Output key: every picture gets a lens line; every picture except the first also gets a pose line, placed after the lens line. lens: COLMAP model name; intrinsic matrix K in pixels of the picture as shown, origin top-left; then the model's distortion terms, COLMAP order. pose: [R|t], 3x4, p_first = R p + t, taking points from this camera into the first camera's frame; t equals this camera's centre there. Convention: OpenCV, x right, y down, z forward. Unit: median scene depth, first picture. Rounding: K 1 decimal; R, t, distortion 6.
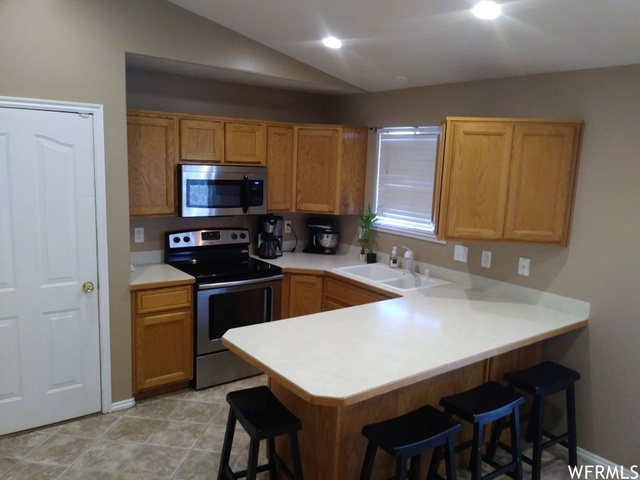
lens RADIAL K [[514.6, 0, 330.4], [0, 514.6, 249.1], [0, 0, 1]] dist [0.047908, -0.076557]
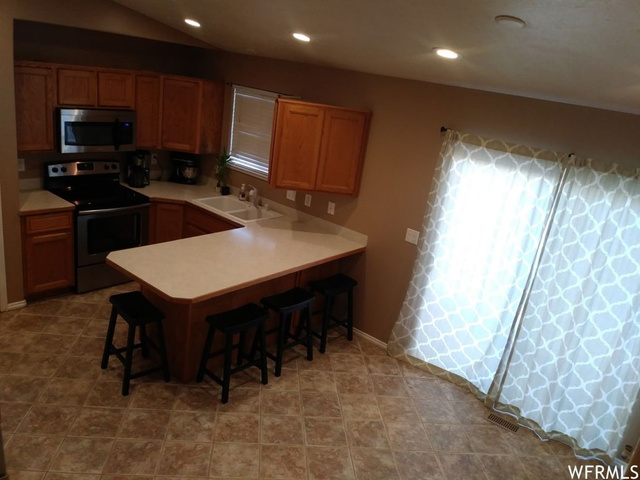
lens RADIAL K [[514.6, 0, 327.5], [0, 514.6, 247.9], [0, 0, 1]] dist [0.047908, -0.076557]
pose [[0.969809, 0.016730, 0.243291, 0.022361], [-0.060640, 0.982852, 0.174139, -0.097367], [-0.236206, -0.183635, 0.954193, -0.340195]]
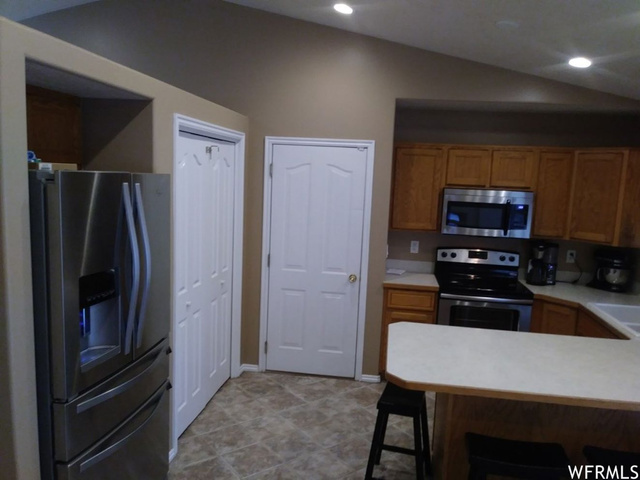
lens RADIAL K [[514.6, 0, 333.0], [0, 514.6, 248.3], [0, 0, 1]] dist [0.047908, -0.076557]
pose [[0.710171, 0.089654, -0.698298, 0.359163], [-0.137855, 0.990366, -0.013047, 0.019249], [0.690401, 0.105530, 0.715689, 0.020435]]
